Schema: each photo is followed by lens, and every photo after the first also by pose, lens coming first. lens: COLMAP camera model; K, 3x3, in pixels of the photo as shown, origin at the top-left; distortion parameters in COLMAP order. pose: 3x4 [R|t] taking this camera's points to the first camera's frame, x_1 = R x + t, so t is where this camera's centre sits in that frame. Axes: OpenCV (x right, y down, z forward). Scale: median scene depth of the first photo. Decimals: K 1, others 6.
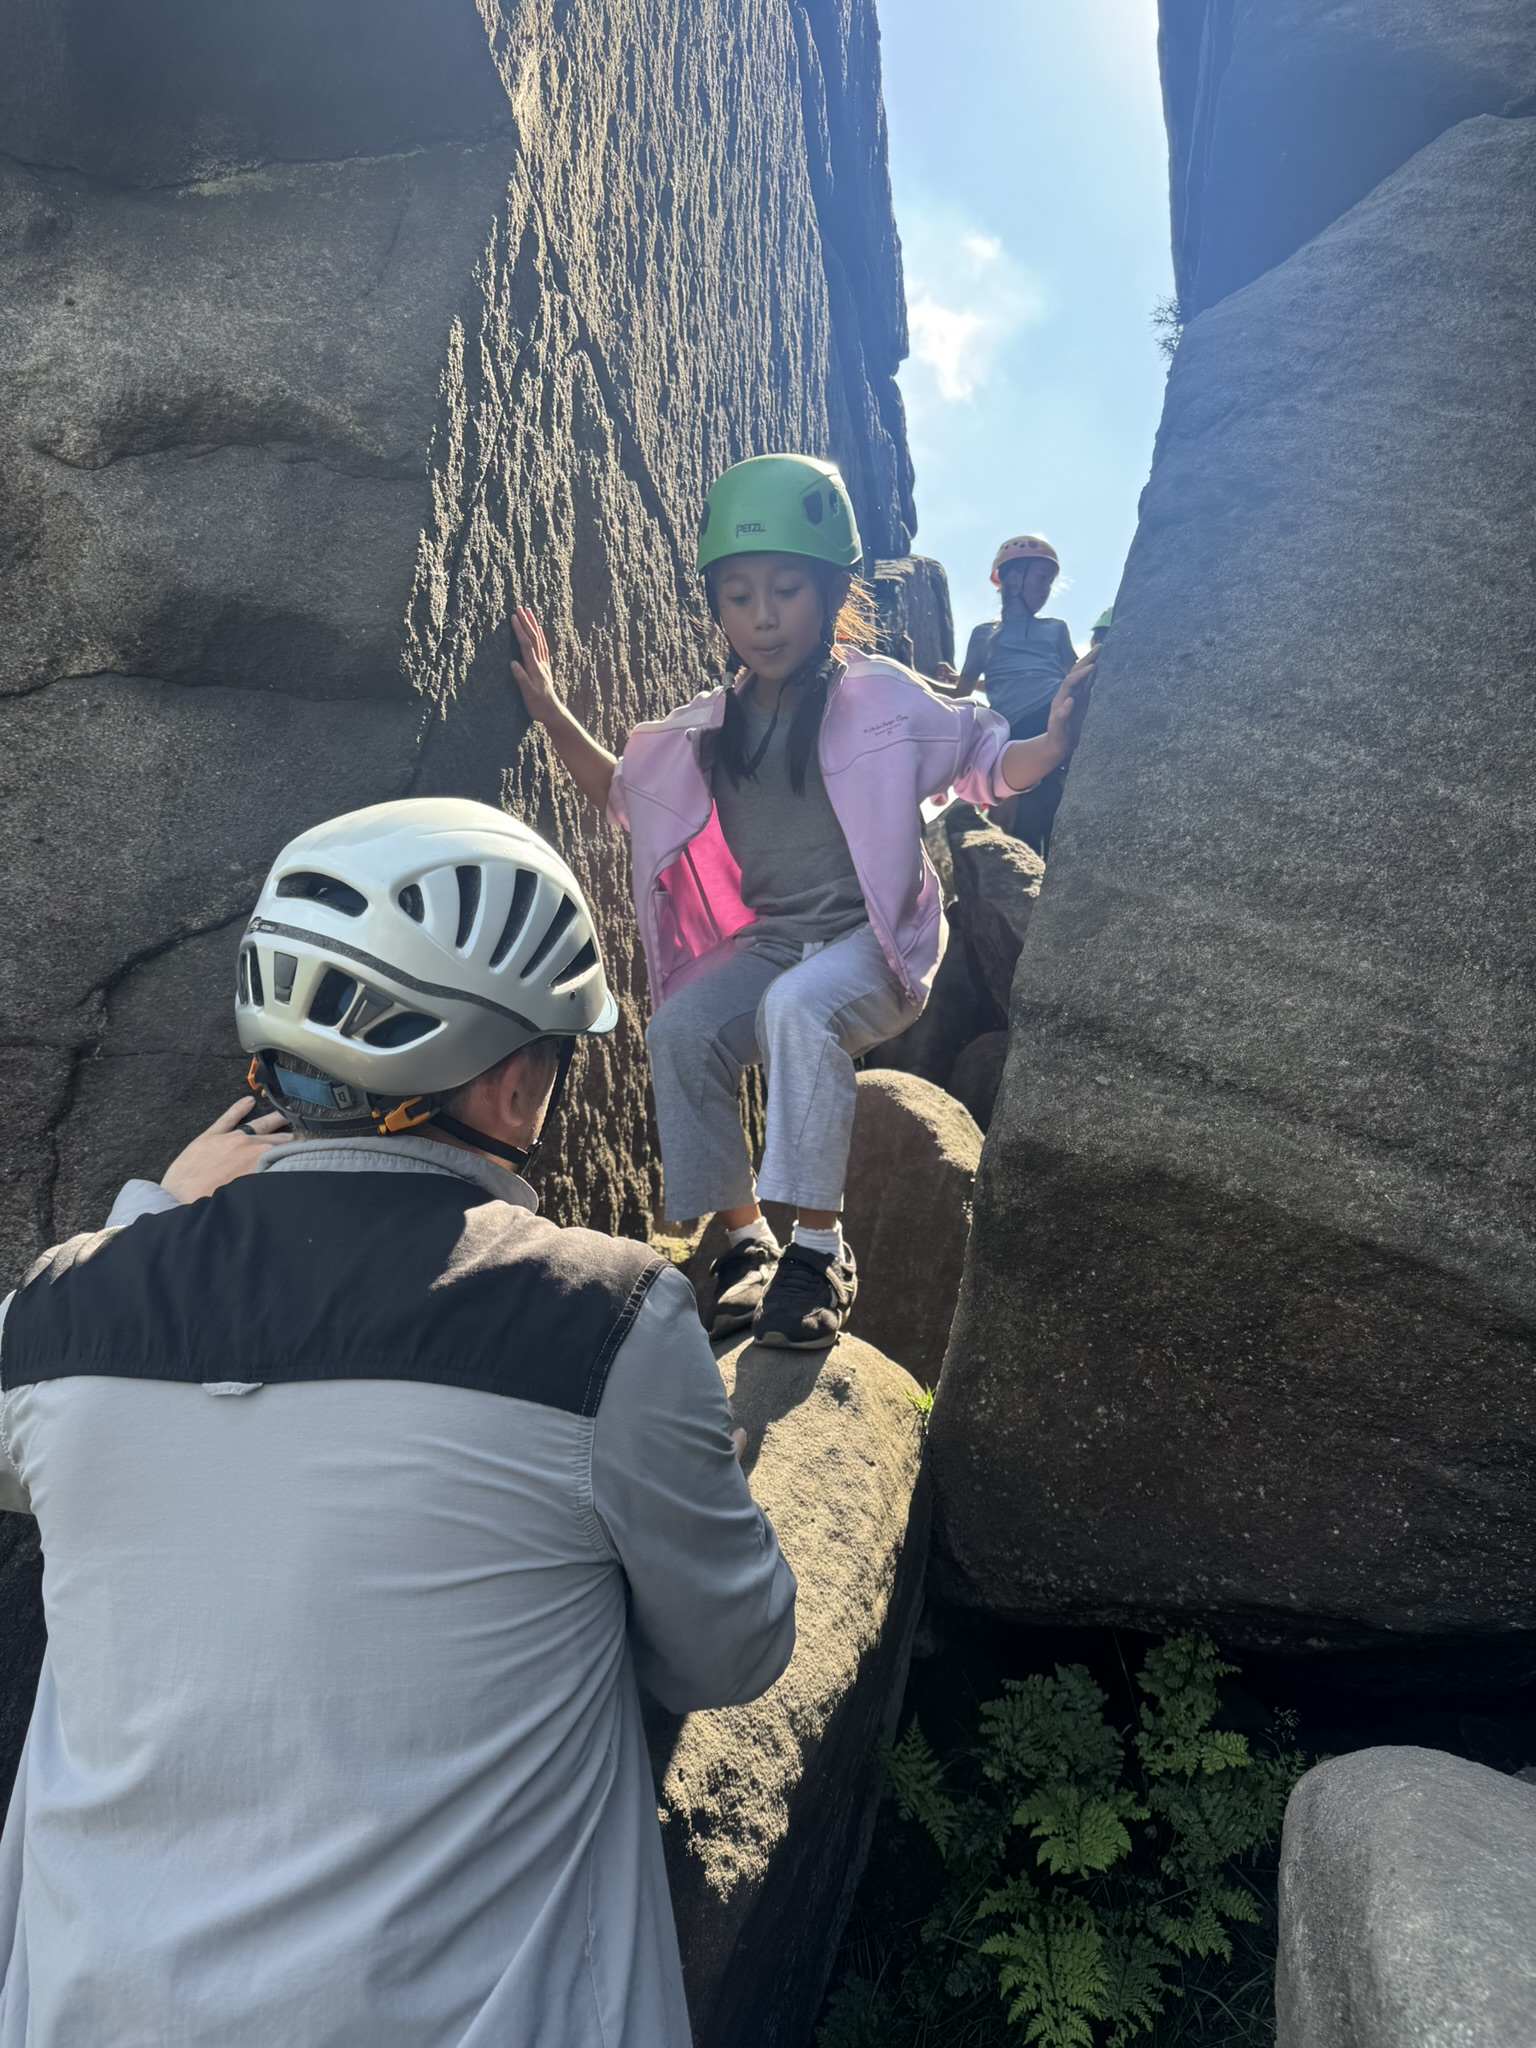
lens RADIAL K [[1477.6, 0, 754.7], [0, 1477.6, 1038.4], [0, 0, 1]] dist [-0.006451, -0.006113]
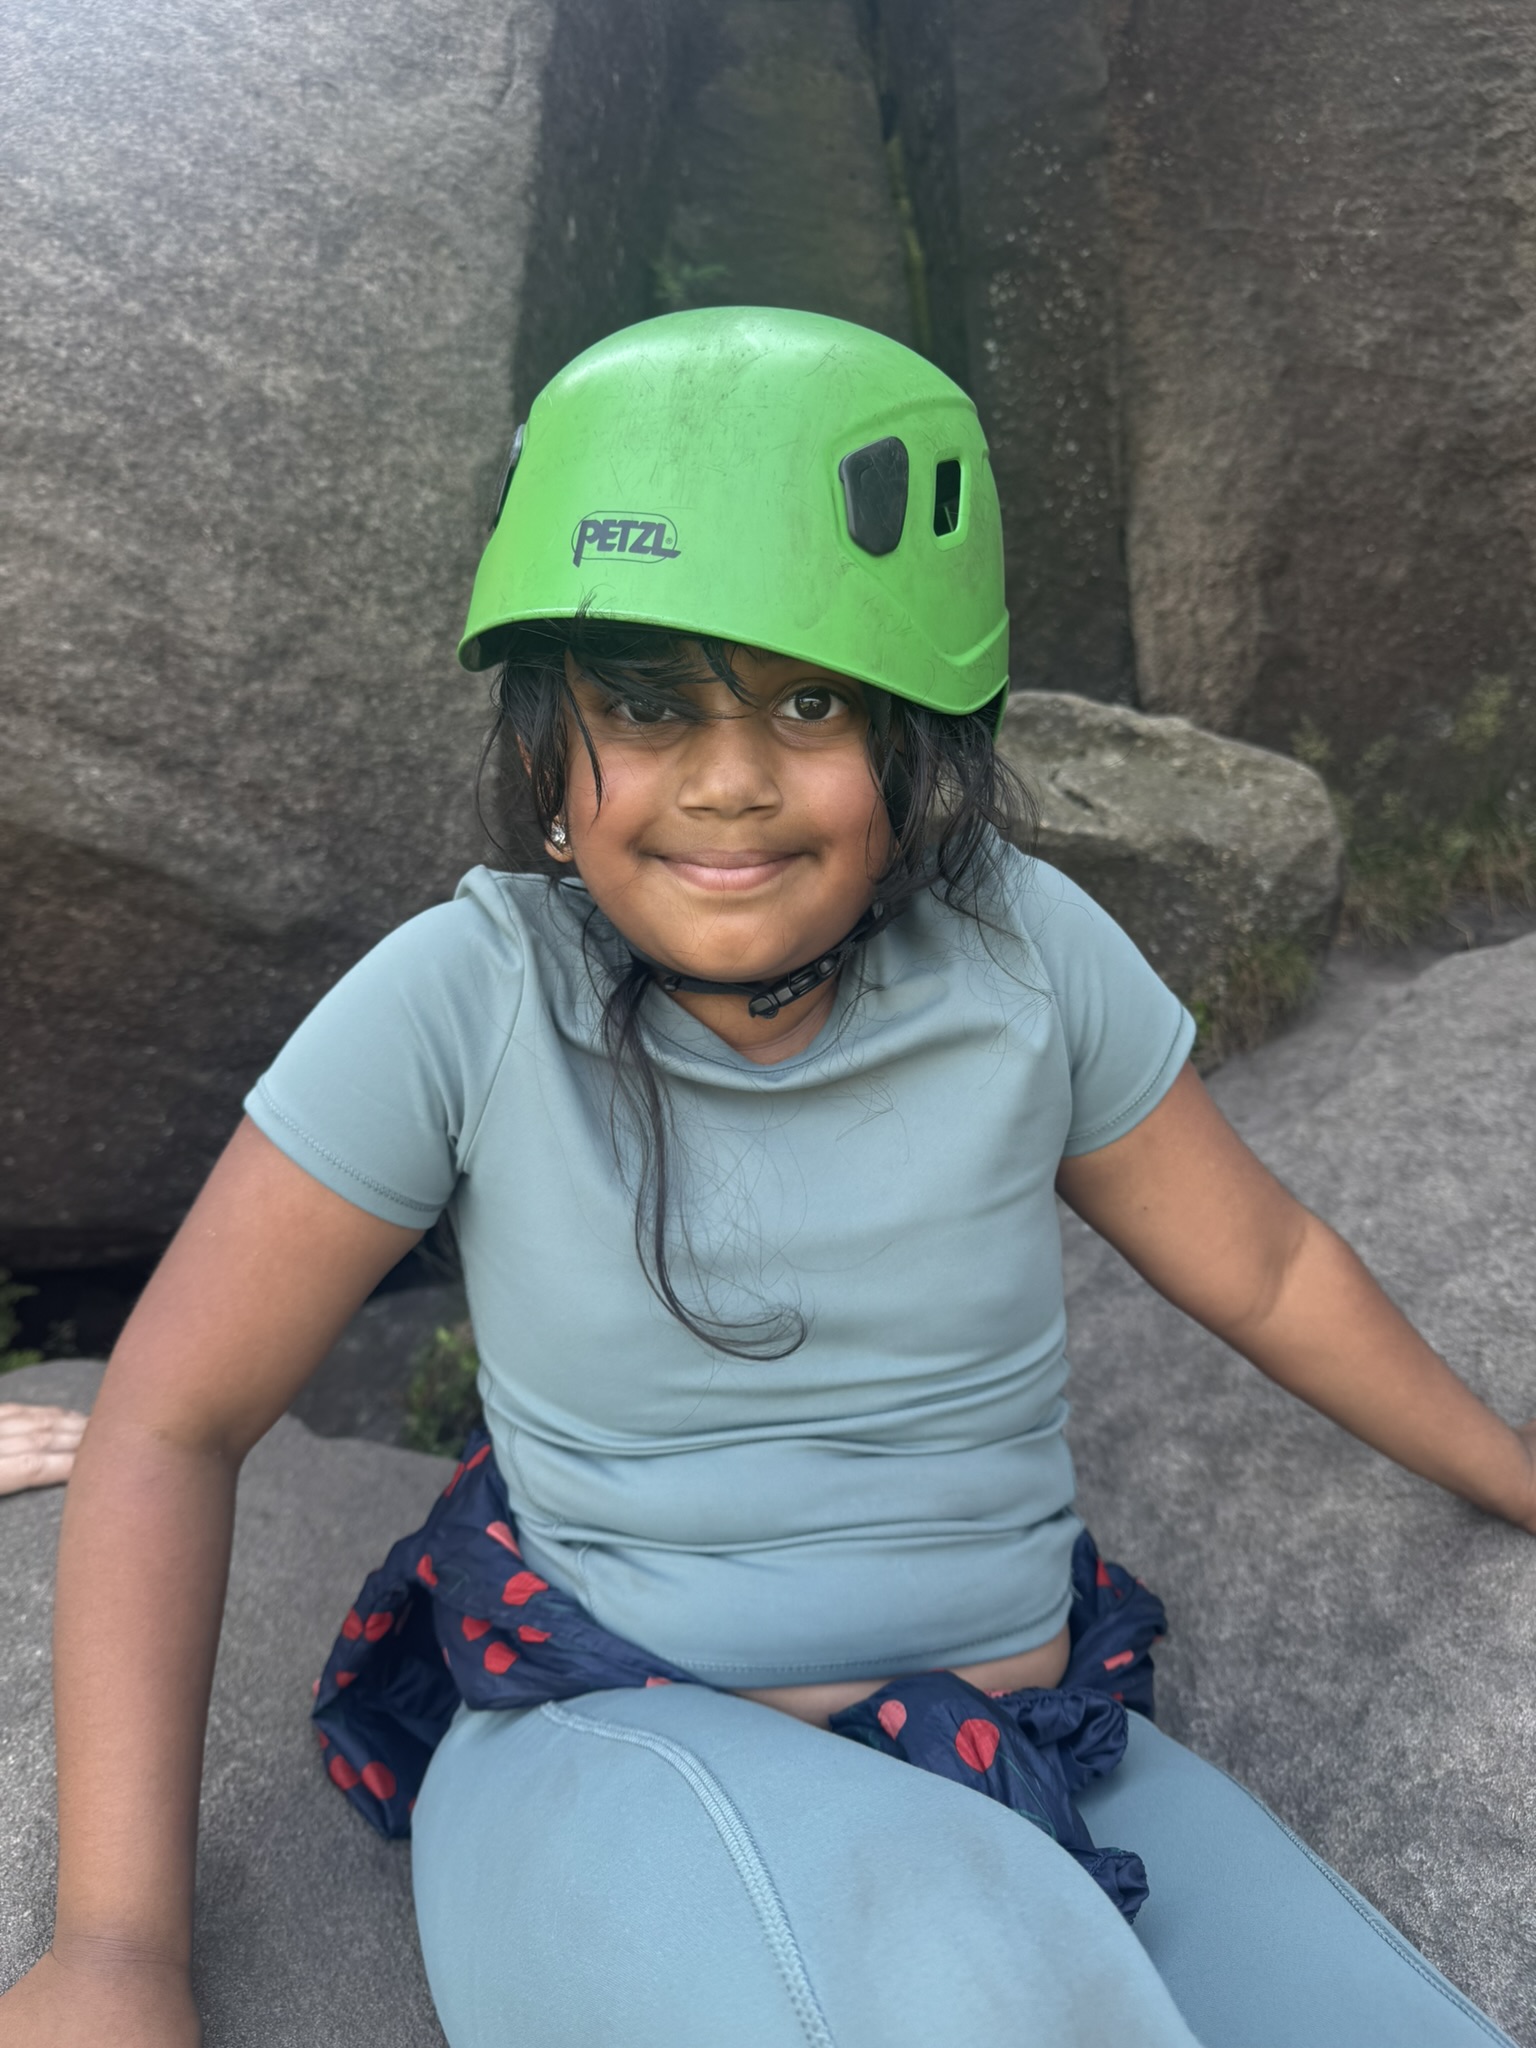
lens RADIAL K [[1477.6, 0, 754.7], [0, 1477.6, 1038.4], [0, 0, 1]] dist [-0.006451, -0.006113]
pose [[0.815127, -0.093641, 0.571664, 0.200577], [-0.061796, 0.967161, 0.246540, 0.000356], [-0.575977, -0.236287, 0.782572, 0.011675]]
